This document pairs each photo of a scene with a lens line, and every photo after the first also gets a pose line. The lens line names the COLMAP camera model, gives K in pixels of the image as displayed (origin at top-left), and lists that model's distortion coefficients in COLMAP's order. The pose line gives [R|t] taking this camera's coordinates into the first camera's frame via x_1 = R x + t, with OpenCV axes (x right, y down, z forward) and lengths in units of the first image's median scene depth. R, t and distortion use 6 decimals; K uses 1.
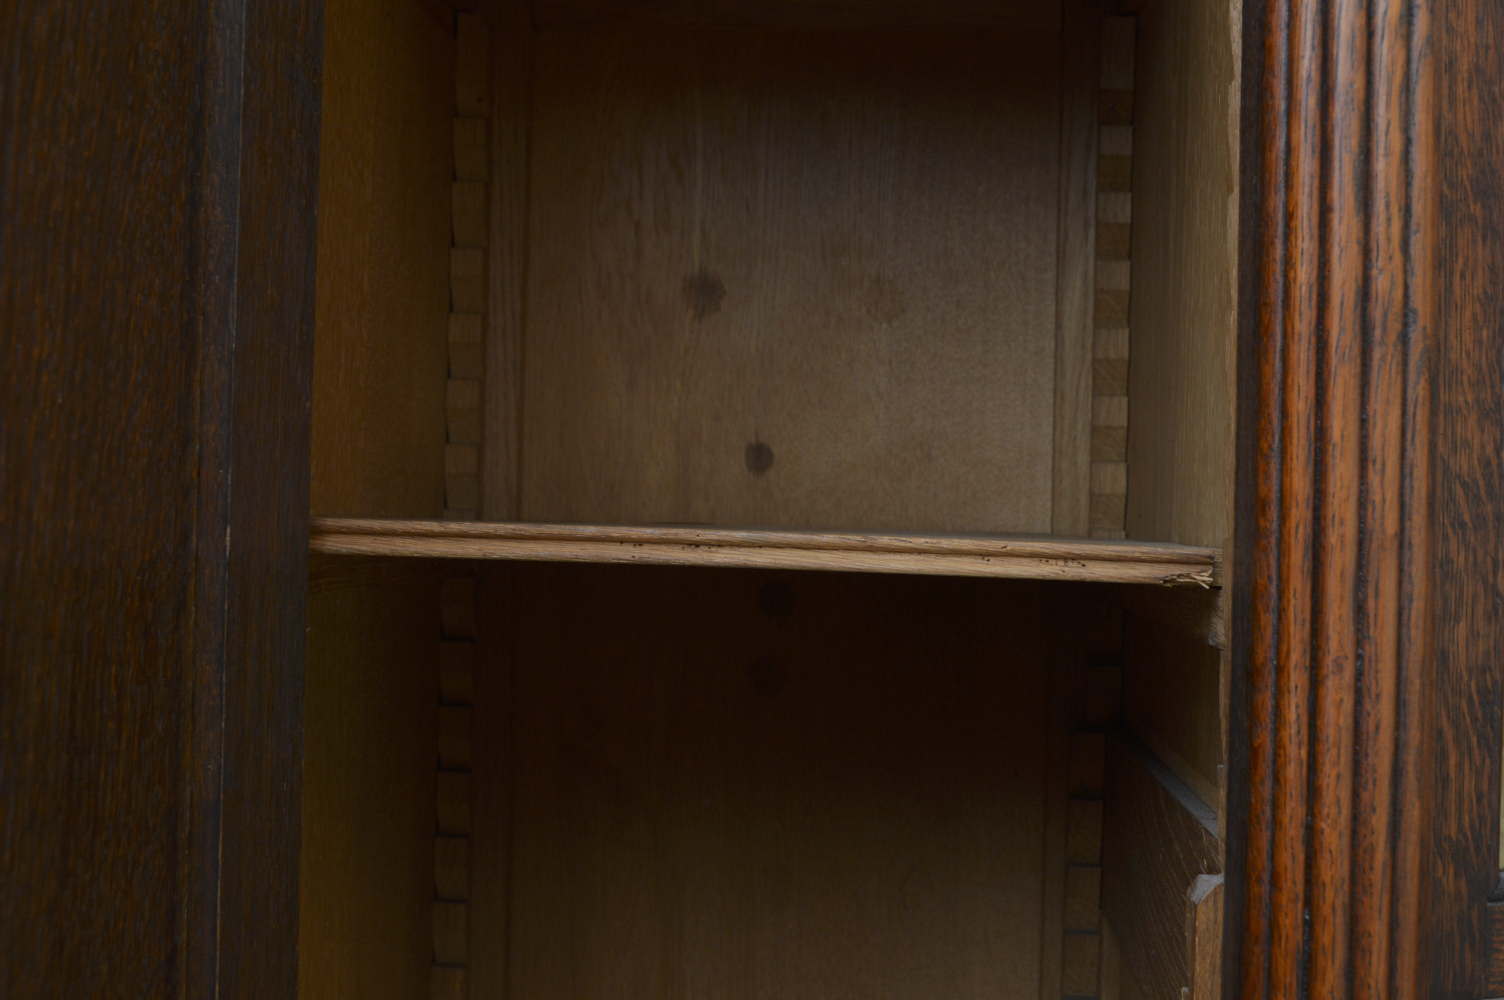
lens RADIAL K [[1705.2, 0, 752.6], [0, 1705.2, 501.6], [0, 0, 1]] dist [-0.058456, 0.000000]
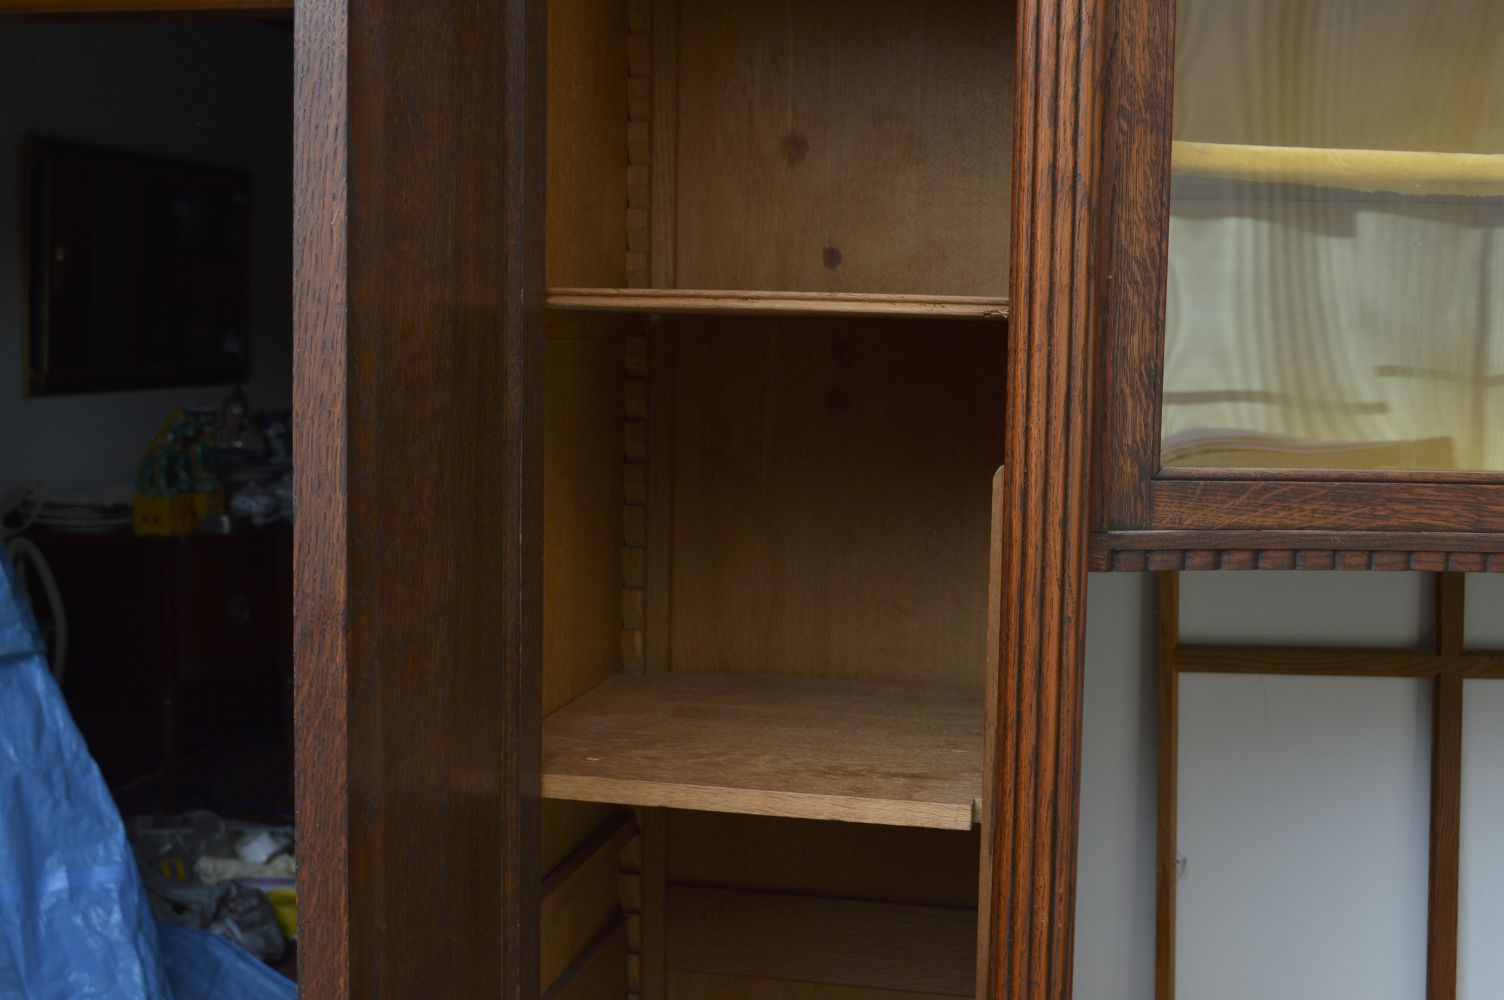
lens RADIAL K [[1874.7, 0, 757.8], [0, 1874.7, 505.4], [0, 0, 1]] dist [-0.038238, 0.000000]
pose [[0.992295, 0.002378, -0.123877, 0.255236], [0.009696, 0.995260, 0.096769, 0.055527], [0.123520, -0.097224, 0.987568, -1.173387]]
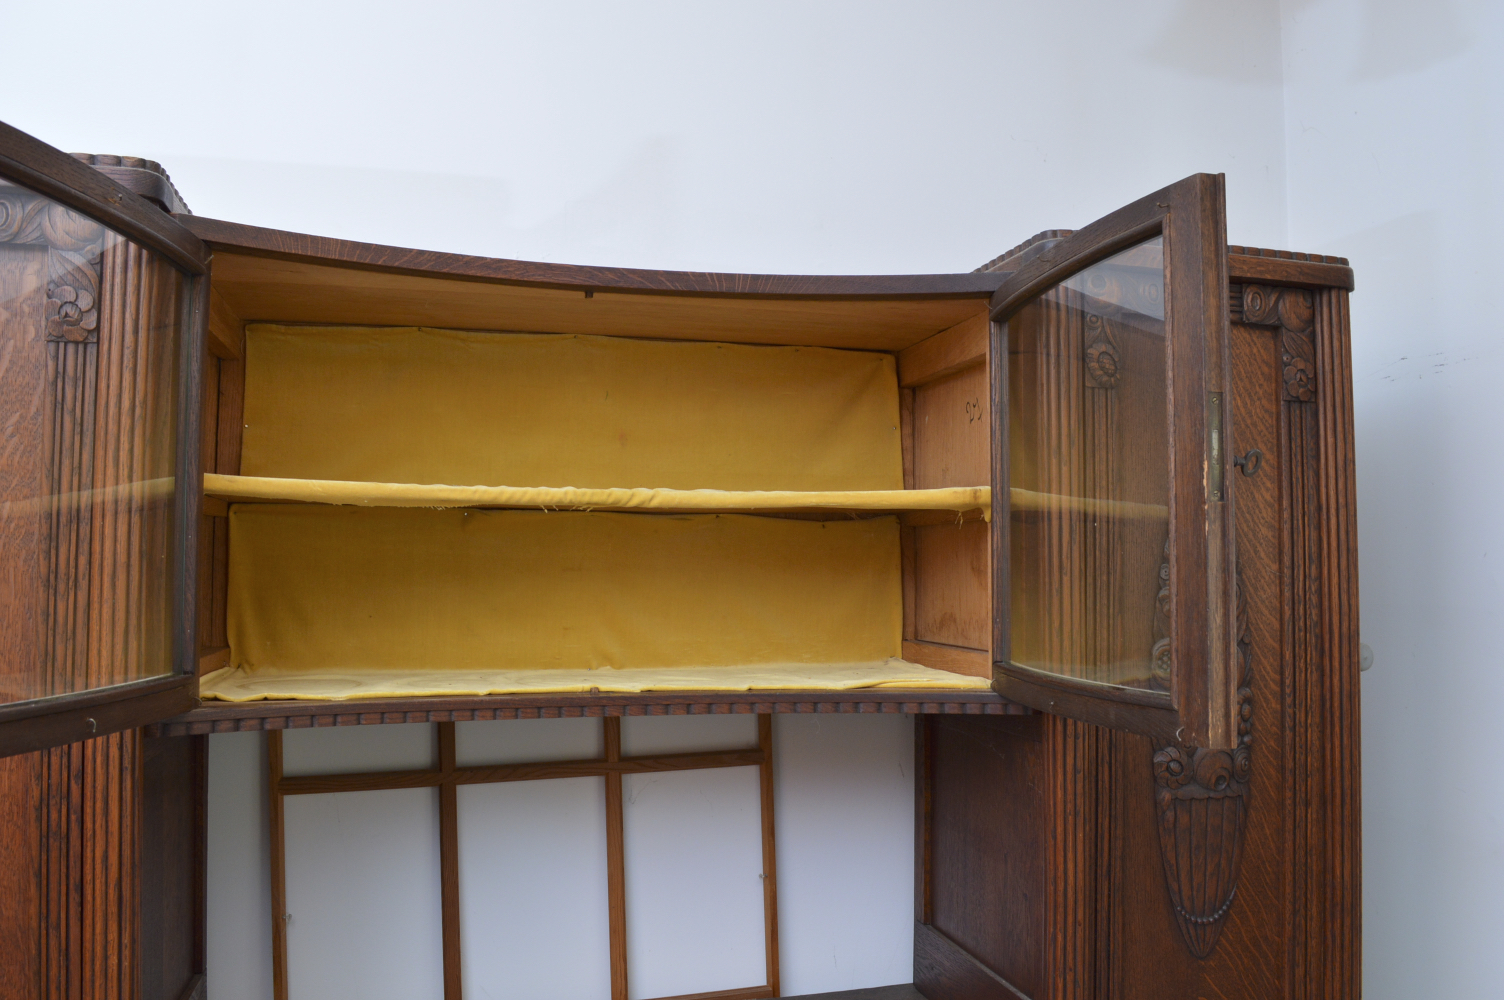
lens RADIAL K [[1230.9, 0, 782.9], [0, 1230.9, 493.3], [0, 0, 1]] dist [-0.085180, 0.017377]
pose [[0.937726, -0.001884, 0.347369, 0.690745], [0.019090, 0.998754, -0.046117, 0.015791], [-0.346850, 0.049876, 0.936594, -1.523656]]
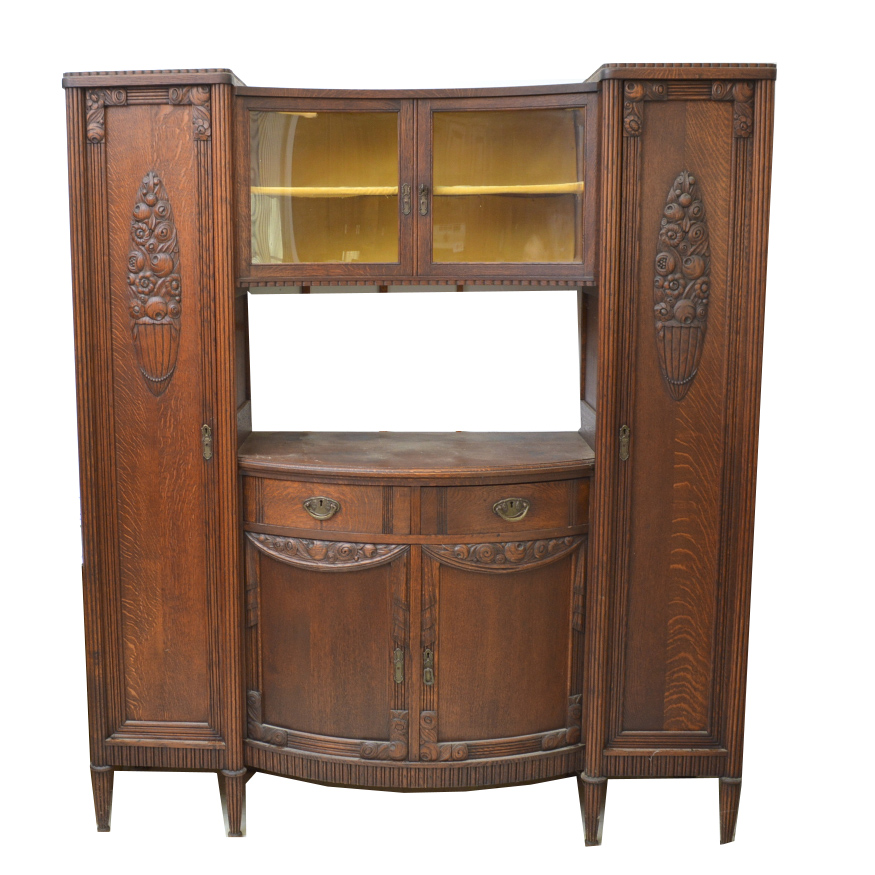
lens RADIAL K [[1349.6, 0, 355.4], [0, 1349.6, 413.7], [0, 0, 1]] dist [-0.115087, 0.000000]
pose [[0.999221, -0.036517, 0.014946, 0.831783], [0.033936, 0.988611, 0.146616, 0.000605], [-0.020130, -0.145995, 0.989081, -5.701295]]
